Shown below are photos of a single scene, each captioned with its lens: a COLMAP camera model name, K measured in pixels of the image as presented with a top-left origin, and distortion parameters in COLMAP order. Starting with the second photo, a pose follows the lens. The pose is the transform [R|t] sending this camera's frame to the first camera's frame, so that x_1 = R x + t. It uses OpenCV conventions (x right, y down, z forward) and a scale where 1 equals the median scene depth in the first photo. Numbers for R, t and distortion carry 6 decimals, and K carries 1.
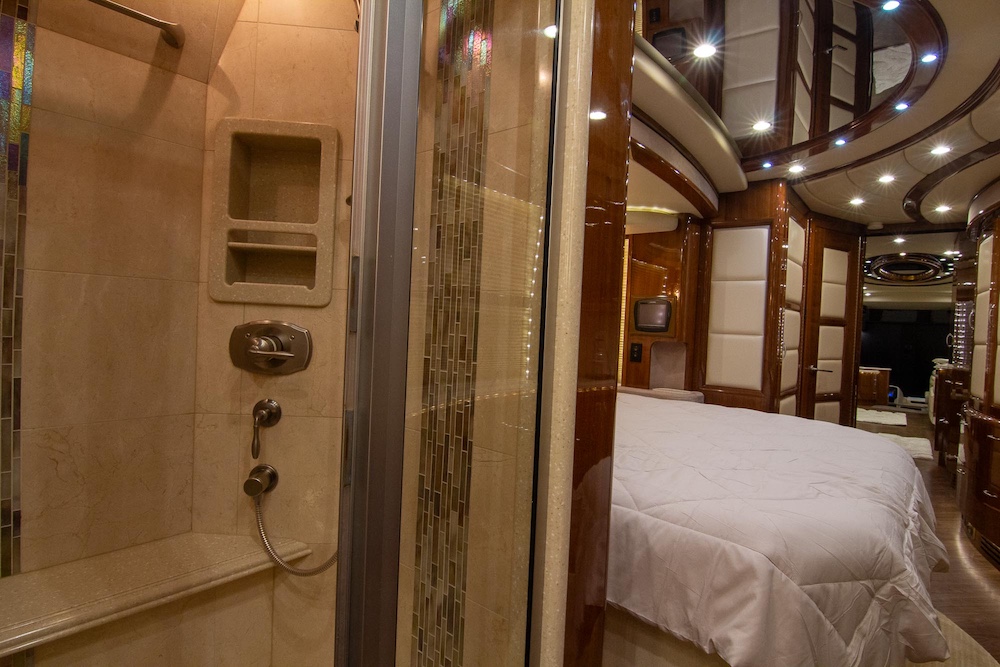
lens RADIAL K [[514.8, 0, 496.6], [0, 514.8, 328.7], [0, 0, 1]] dist [-0.007232, -0.008333]
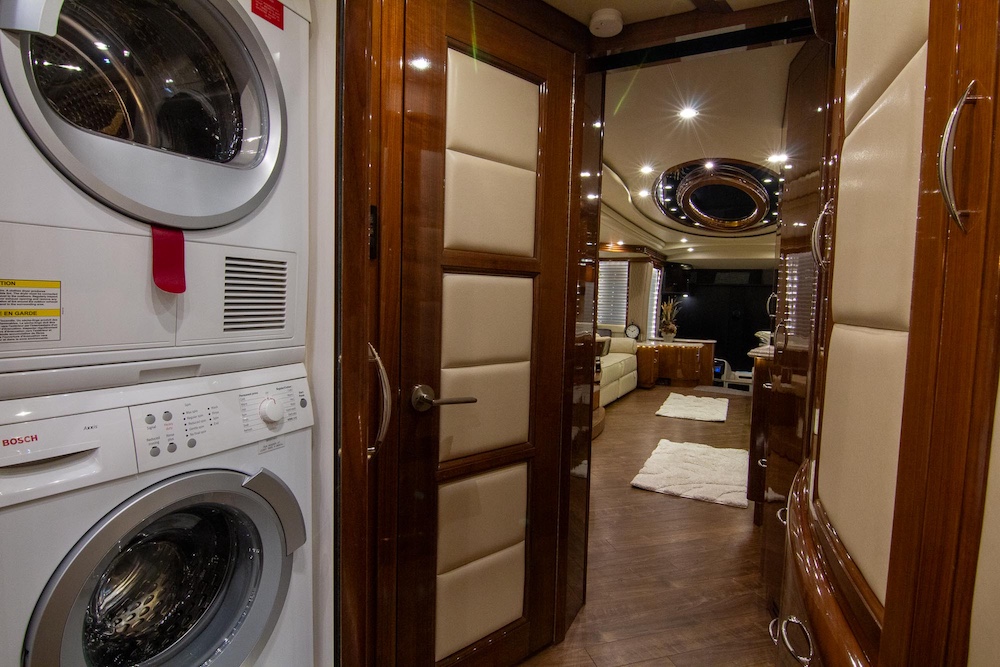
lens RADIAL K [[514.8, 0, 495.1], [0, 514.8, 329.6], [0, 0, 1]] dist [-0.007232, -0.008333]
pose [[0.976136, -0.032903, 0.214652, 0.661479], [0.020904, 0.998102, 0.057930, 0.014924], [-0.216151, -0.052060, 0.974971, 0.724842]]
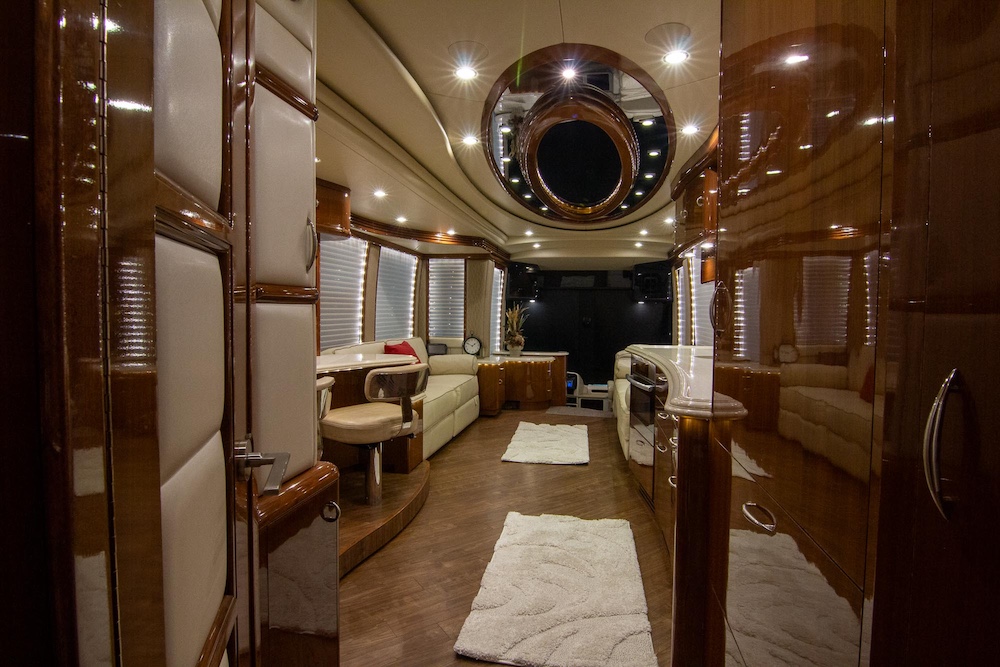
lens RADIAL K [[514.8, 0, 497.9], [0, 514.8, 330.9], [0, 0, 1]] dist [-0.007232, -0.008333]
pose [[0.872354, -0.057156, 0.485522, 0.918466], [0.035930, 0.997952, 0.052922, 0.020932], [-0.487552, -0.028722, 0.872621, 1.142895]]
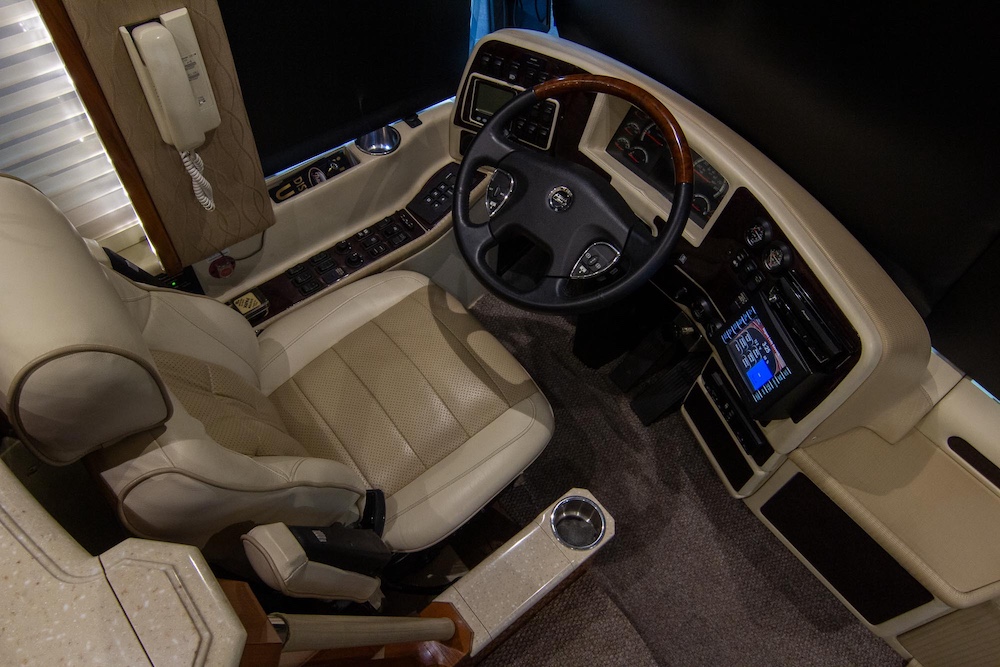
lens RADIAL K [[723.6, 0, 498.5], [0, 723.6, 329.5], [0, 0, 1]] dist [-0.001881, -0.004746]
pose [[0.981948, 0.165577, -0.091441, 2.112526], [-0.023270, 0.585515, 0.810328, 0.044152], [0.187712, -0.793572, 0.578798, 2.644942]]
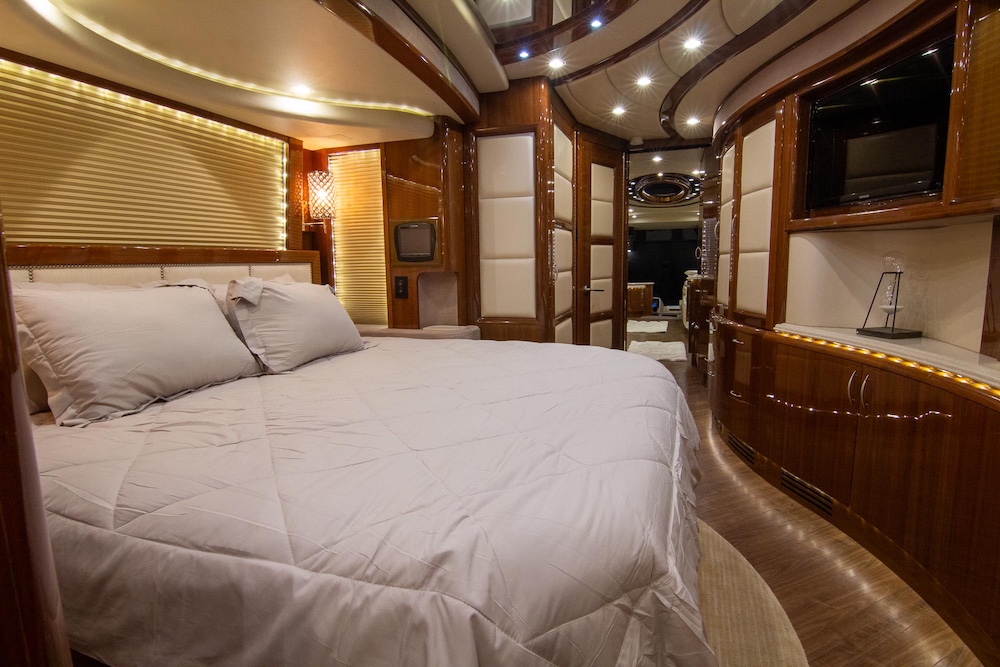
lens RADIAL K [[514.8, 0, 495.1], [0, 514.8, 326.2], [0, 0, 1]] dist [-0.007232, -0.008333]
pose [[0.933448, -0.106105, 0.342661, 0.118612], [0.064893, 0.989440, 0.129605, 0.009755], [-0.352794, -0.098743, 0.930476, 0.150513]]
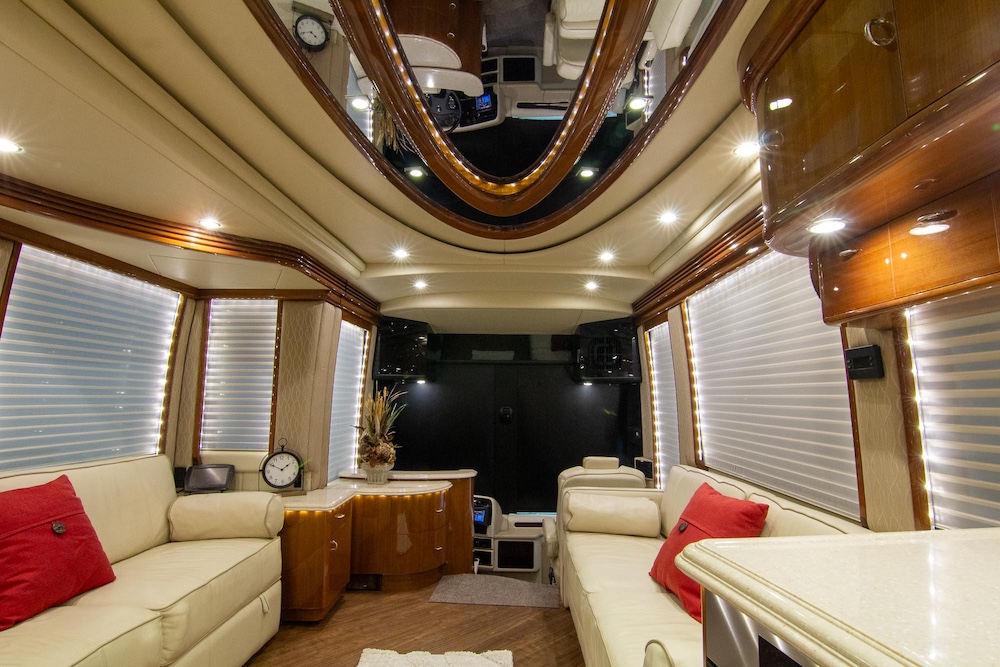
lens RADIAL K [[514.8, 0, 501.9], [0, 514.8, 330.2], [0, 0, 1]] dist [-0.007232, -0.008333]
pose [[0.777057, 0.038892, 0.628227, 1.406061], [0.036950, 0.993549, -0.107212, 0.033051], [-0.628344, 0.106523, 0.770608, 1.760979]]
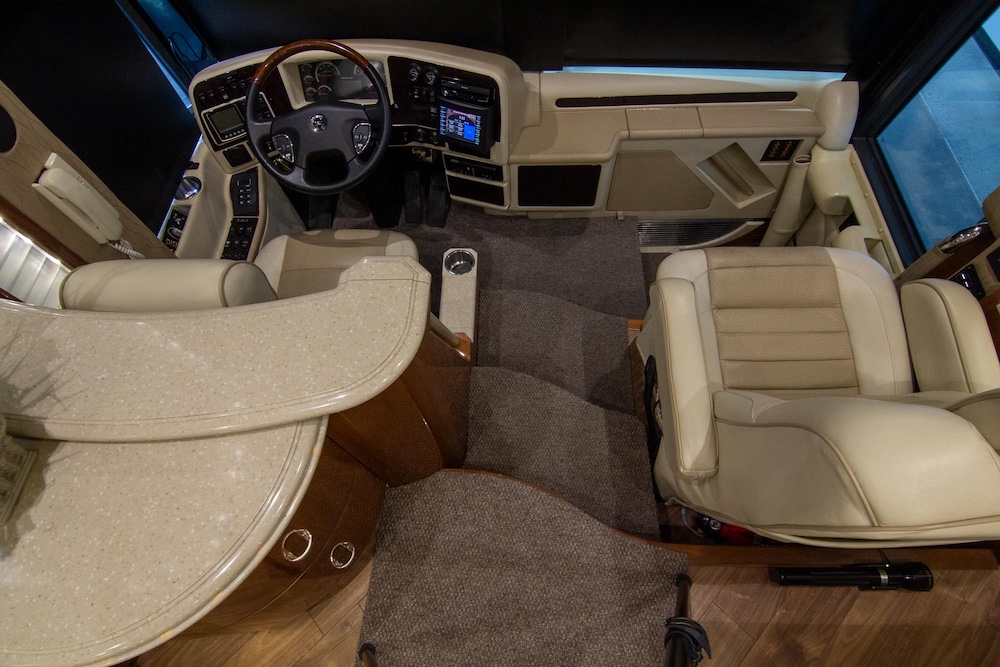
lens RADIAL K [[514.8, 0, 502.3], [0, 514.8, 333.4], [0, 0, 1]] dist [-0.007232, -0.008333]
pose [[0.775860, -0.593525, 0.213936, 2.014414], [0.086828, 0.436319, 0.895593, 0.000214], [-0.624901, -0.676280, 0.390057, 2.519705]]
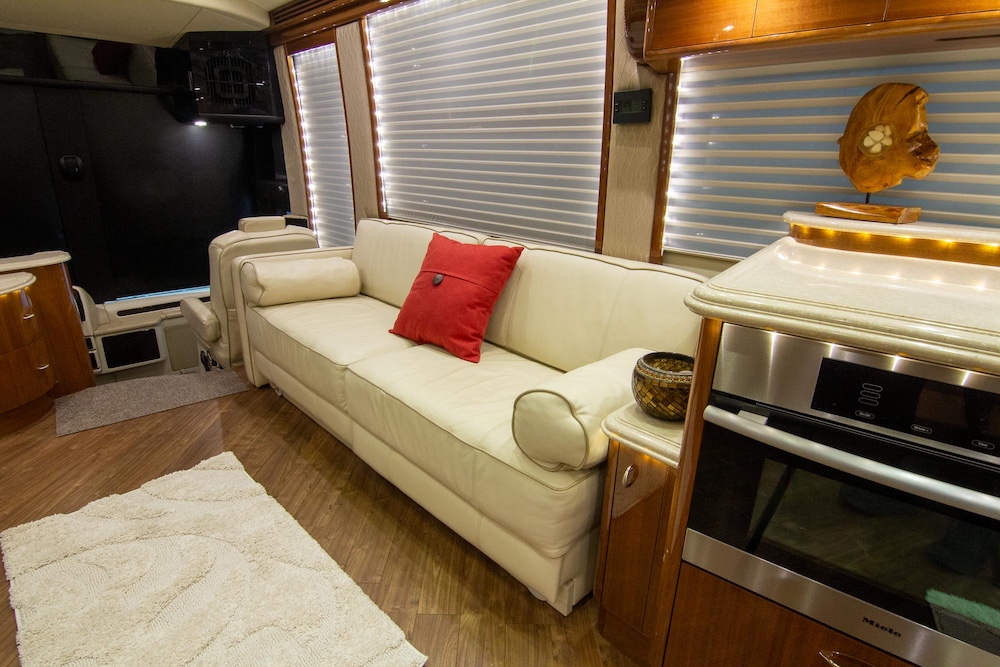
lens RADIAL K [[514.8, 0, 499.3], [0, 514.8, 330.2], [0, 0, 1]] dist [-0.007232, -0.008333]
pose [[0.102703, -0.363136, 0.926059, 1.404731], [-0.004001, 0.930823, 0.365448, 0.044531], [-0.994704, -0.041238, 0.094145, 1.973353]]
